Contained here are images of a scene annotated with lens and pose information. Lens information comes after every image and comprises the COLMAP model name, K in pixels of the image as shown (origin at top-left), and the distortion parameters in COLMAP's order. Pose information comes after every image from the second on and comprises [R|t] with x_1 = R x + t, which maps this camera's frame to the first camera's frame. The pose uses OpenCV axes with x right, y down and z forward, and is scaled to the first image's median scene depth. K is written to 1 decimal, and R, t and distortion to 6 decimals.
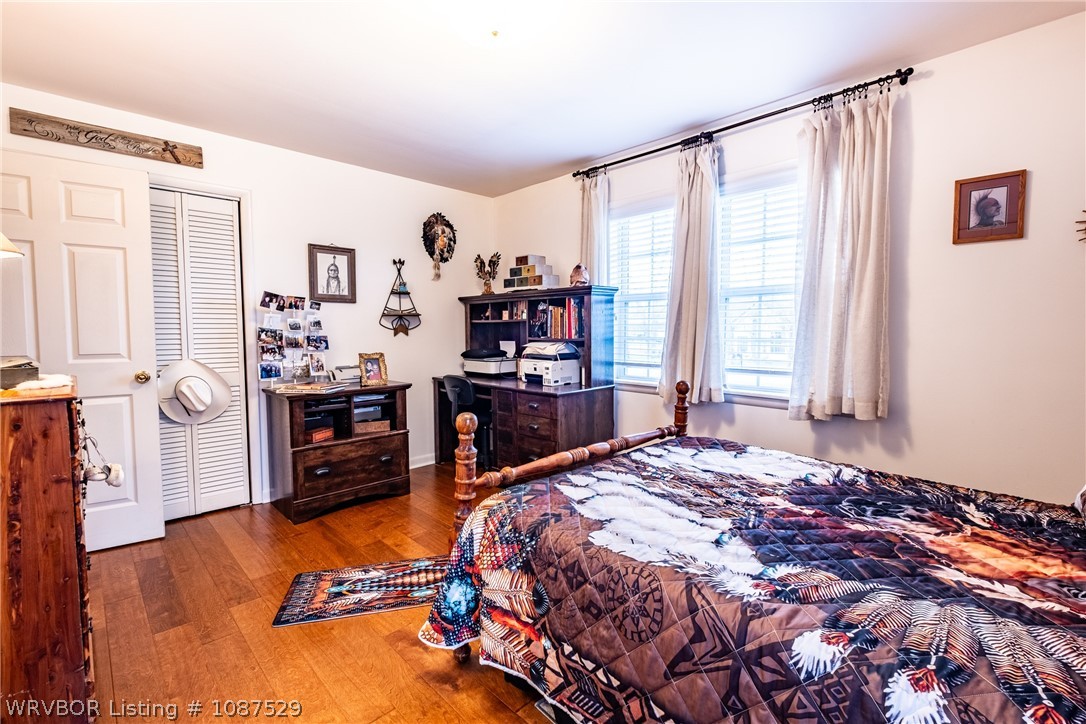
lens RADIAL K [[473.6, 0, 547.4], [0, 473.6, 355.2], [0, 0, 1]] dist [-0.000024, -0.000338]
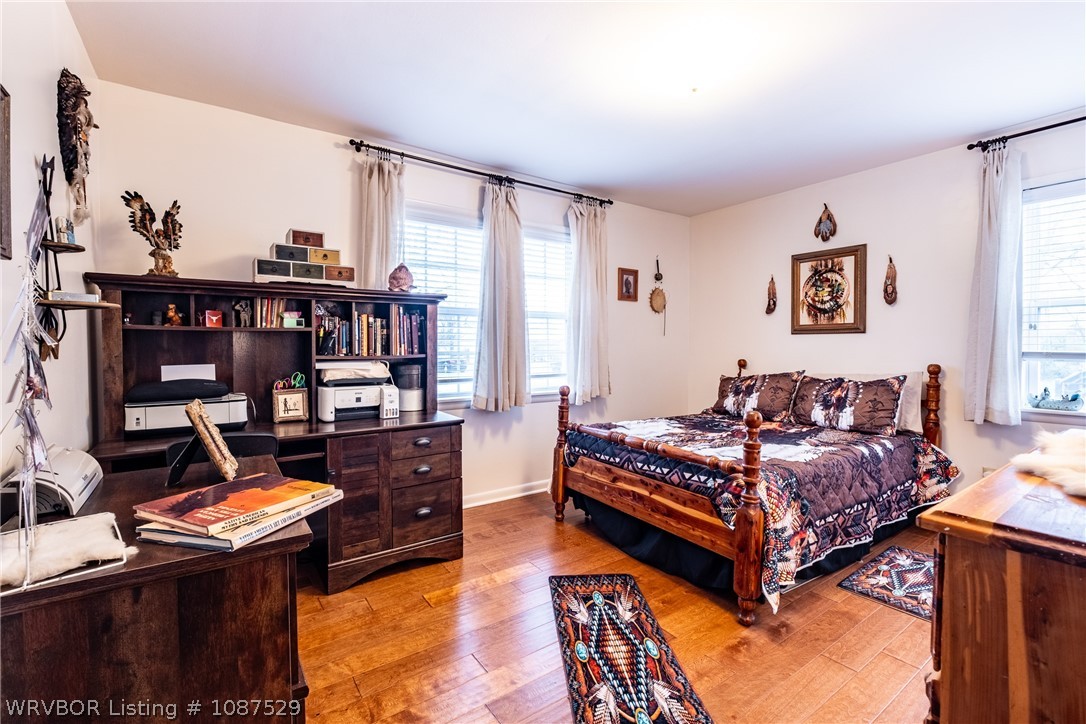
lens RADIAL K [[474.8, 0, 534.7], [0, 474.8, 360.5], [0, 0, 1]] dist [-0.000641, -0.000603]
pose [[0.172495, -0.028685, 0.984593, -0.723741], [0.059038, 0.998080, 0.018735, -0.028707], [-0.983240, 0.054897, 0.173857, 0.657770]]
